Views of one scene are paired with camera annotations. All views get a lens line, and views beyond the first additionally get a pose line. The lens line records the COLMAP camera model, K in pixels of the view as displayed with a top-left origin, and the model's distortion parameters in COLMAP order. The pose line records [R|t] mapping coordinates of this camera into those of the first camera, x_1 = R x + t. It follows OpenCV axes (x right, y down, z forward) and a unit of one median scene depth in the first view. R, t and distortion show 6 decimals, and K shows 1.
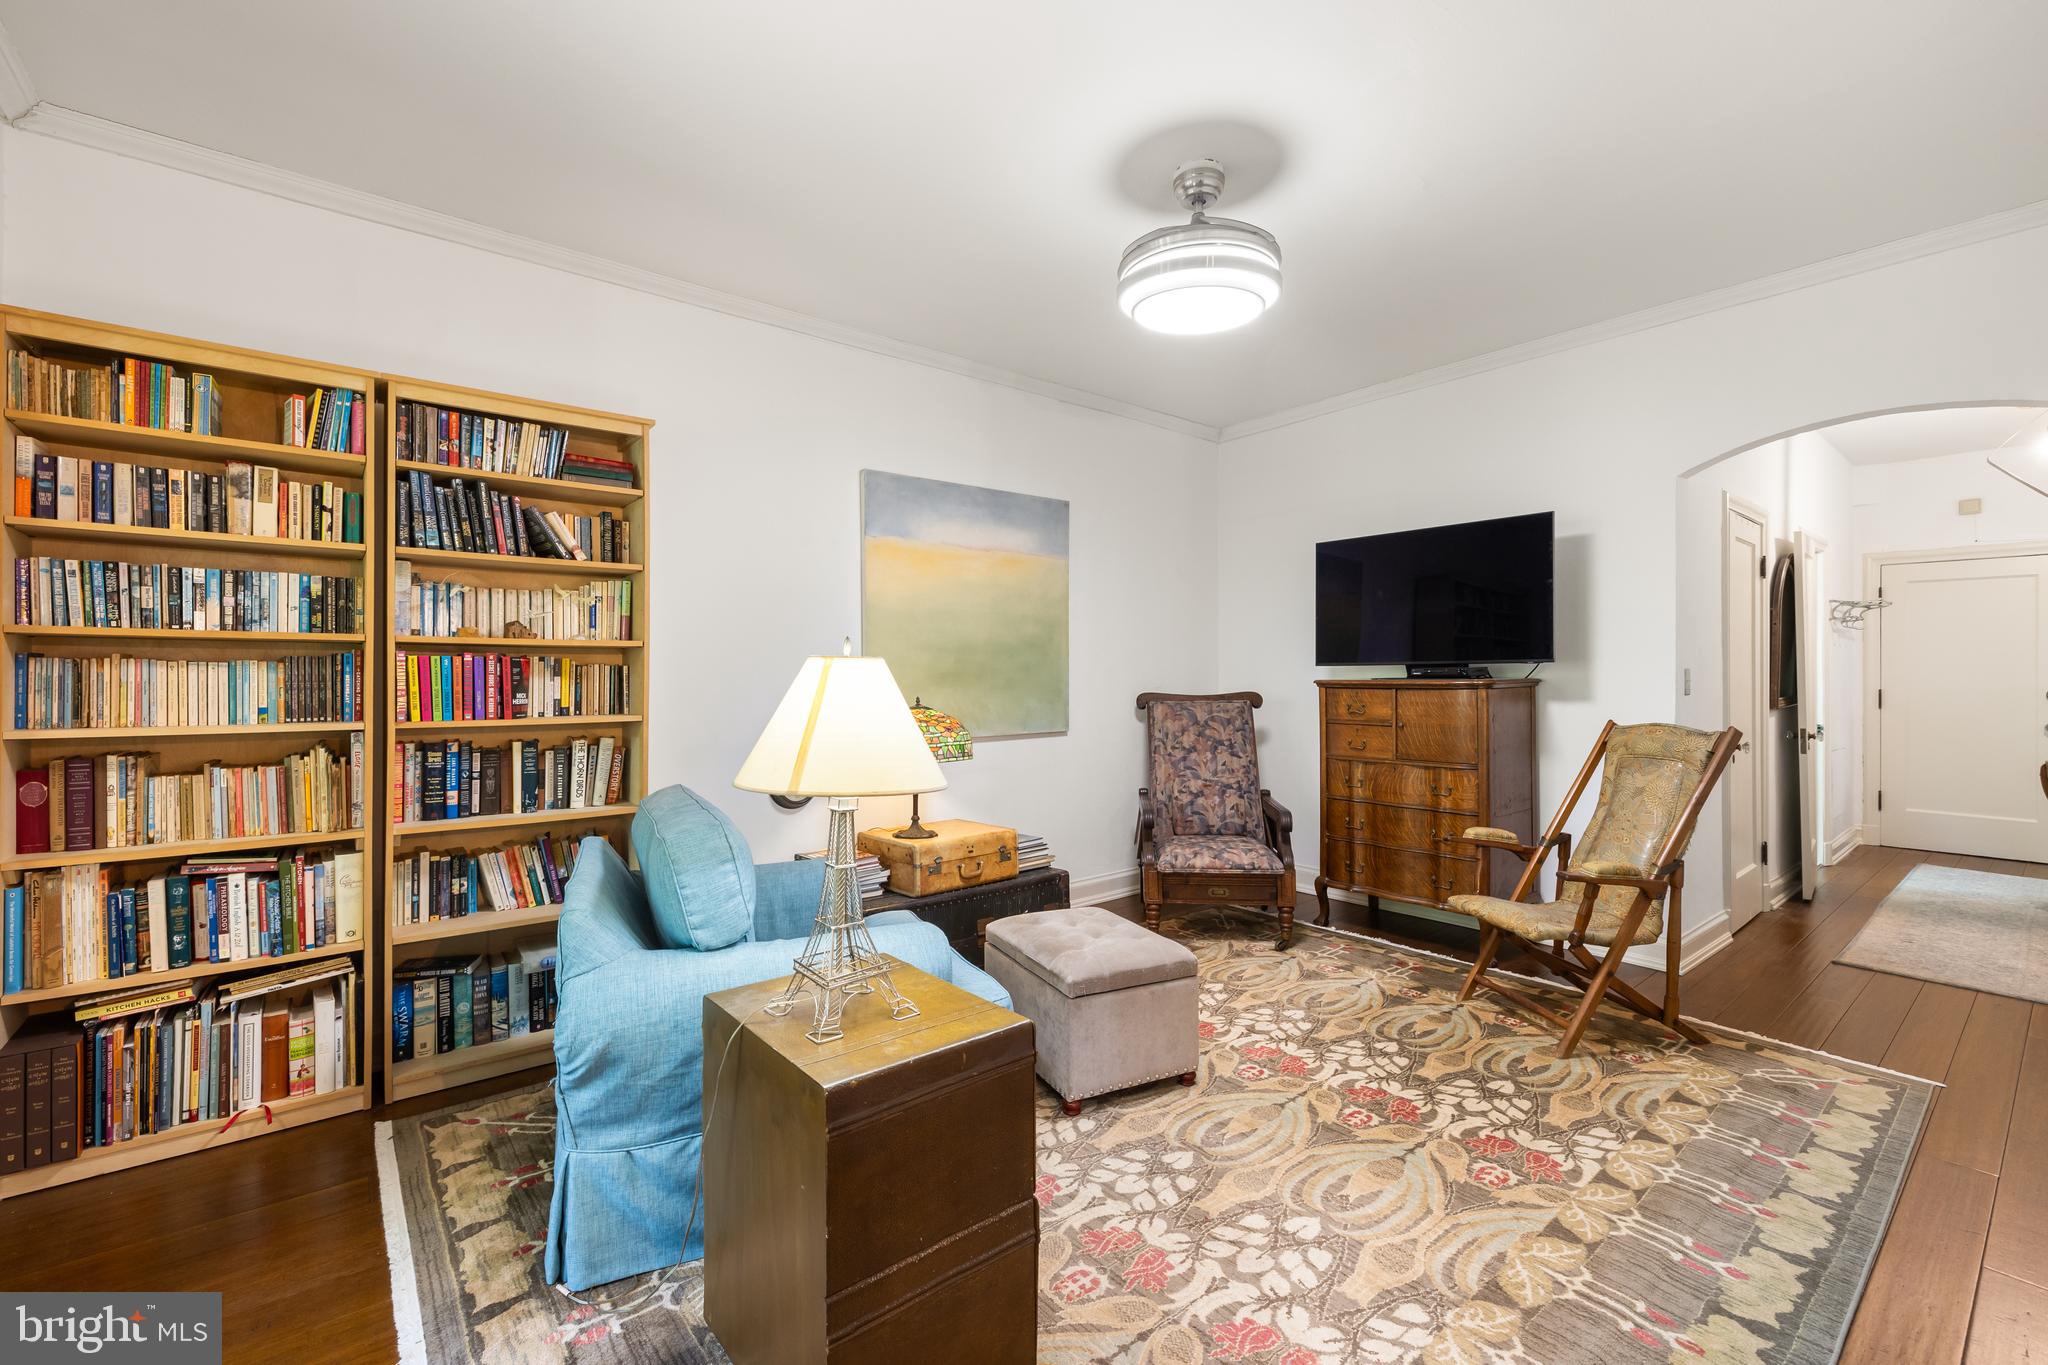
lens RADIAL K [[881.9, 0, 1010.6], [0, 881.9, 670.4], [0, 0, 1]] dist [-0.002472, -0.000580]
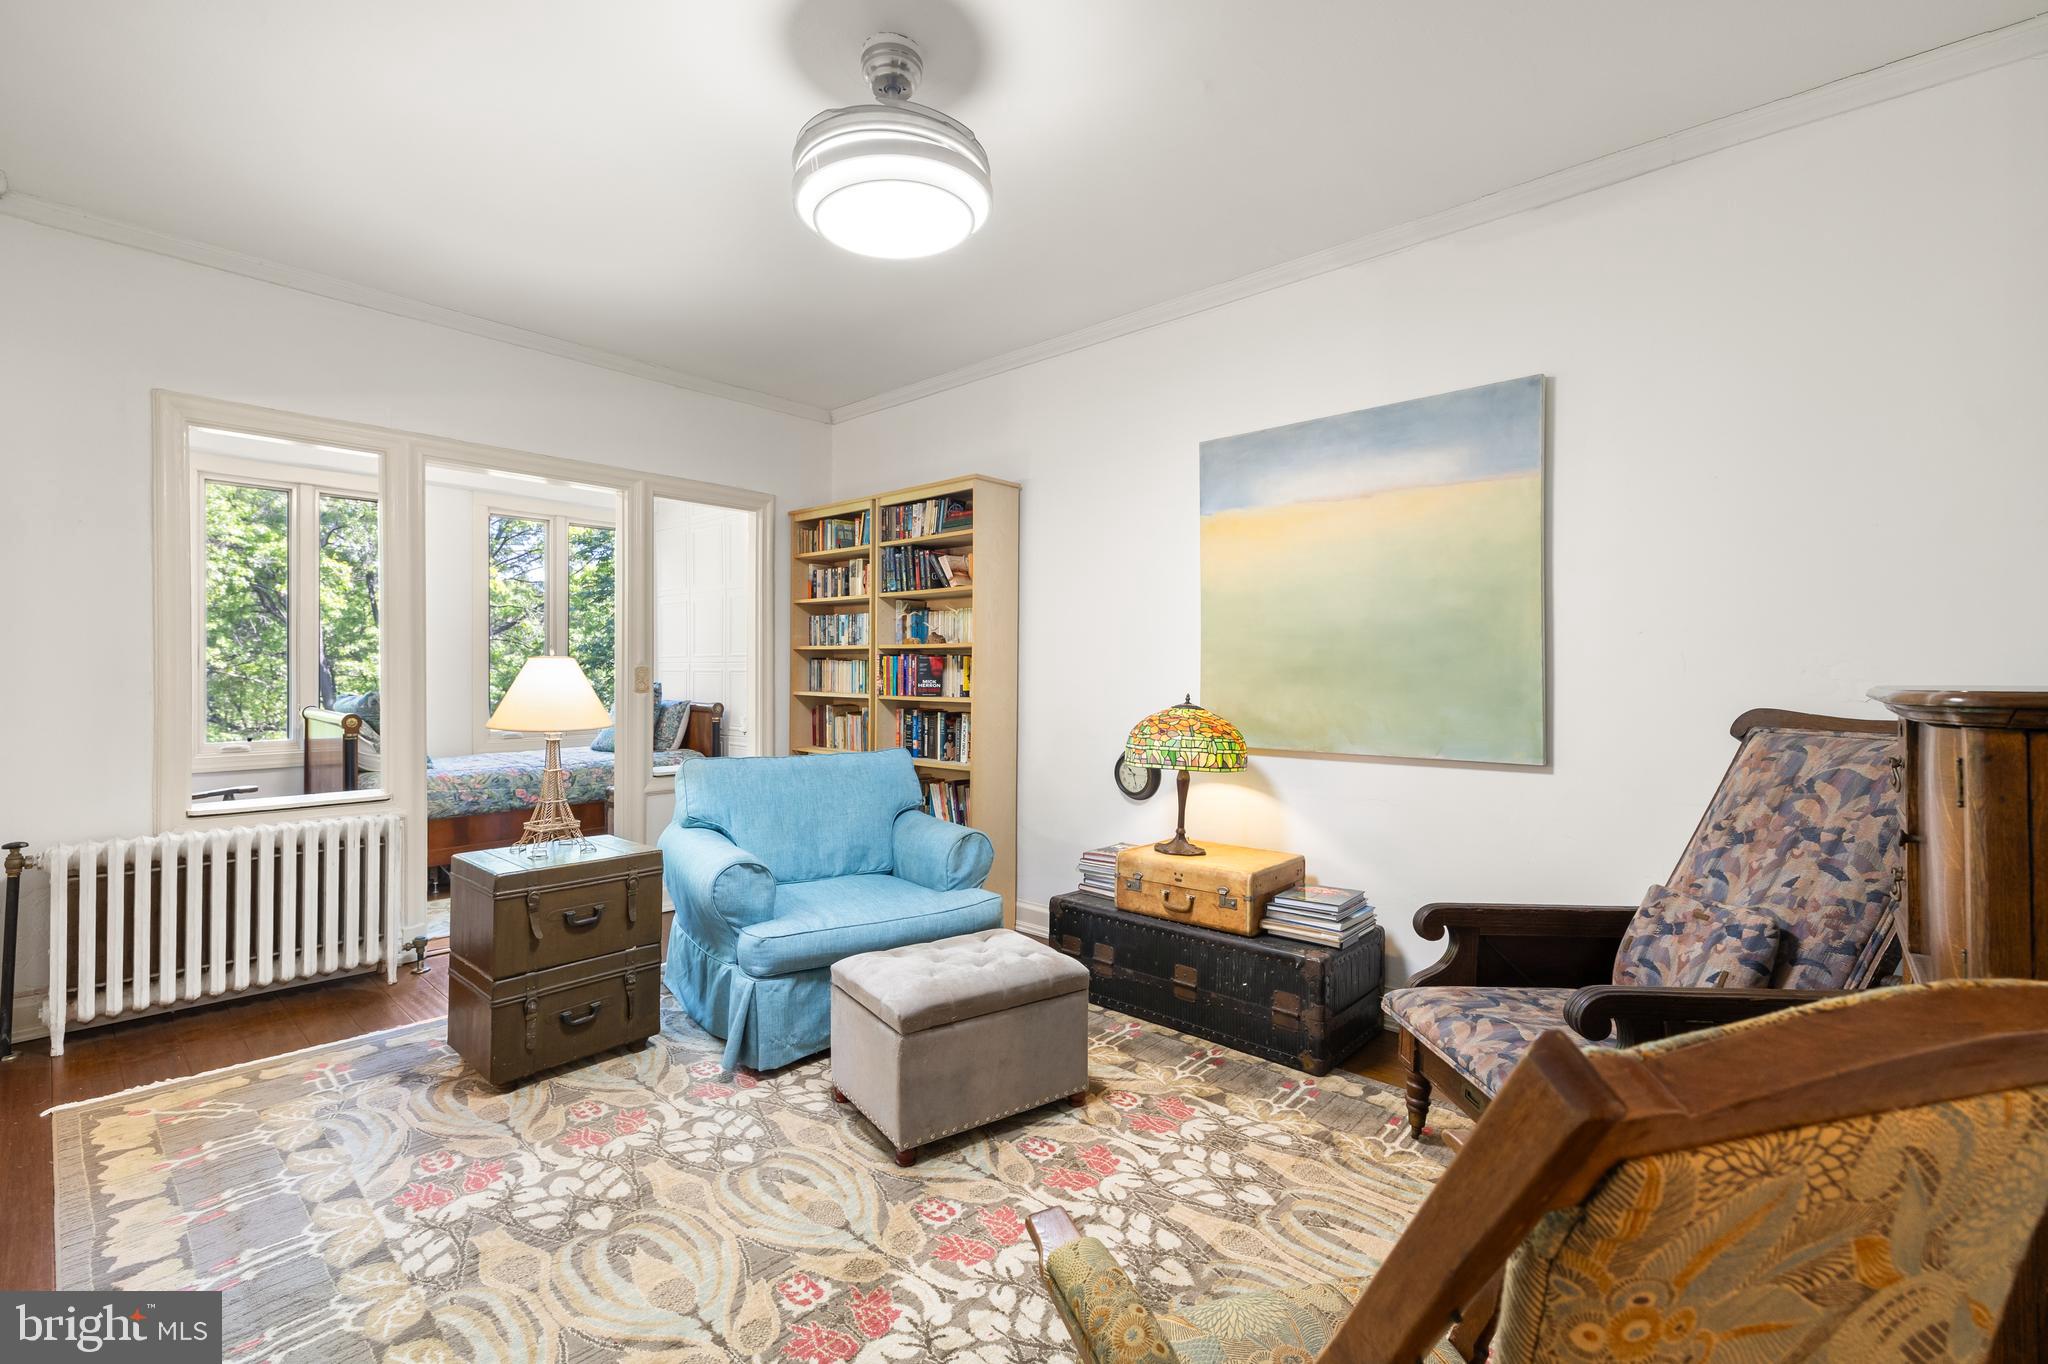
lens RADIAL K [[881.9, 0, 1010.6], [0, 881.9, 669.9], [0, 0, 1]] dist [-0.002472, -0.000580]
pose [[0.149498, 0.001472, -0.988761, 0.914519], [0.000103, 0.999999, 0.001504, 0.005842], [0.988762, -0.000327, 0.149498, 0.865908]]
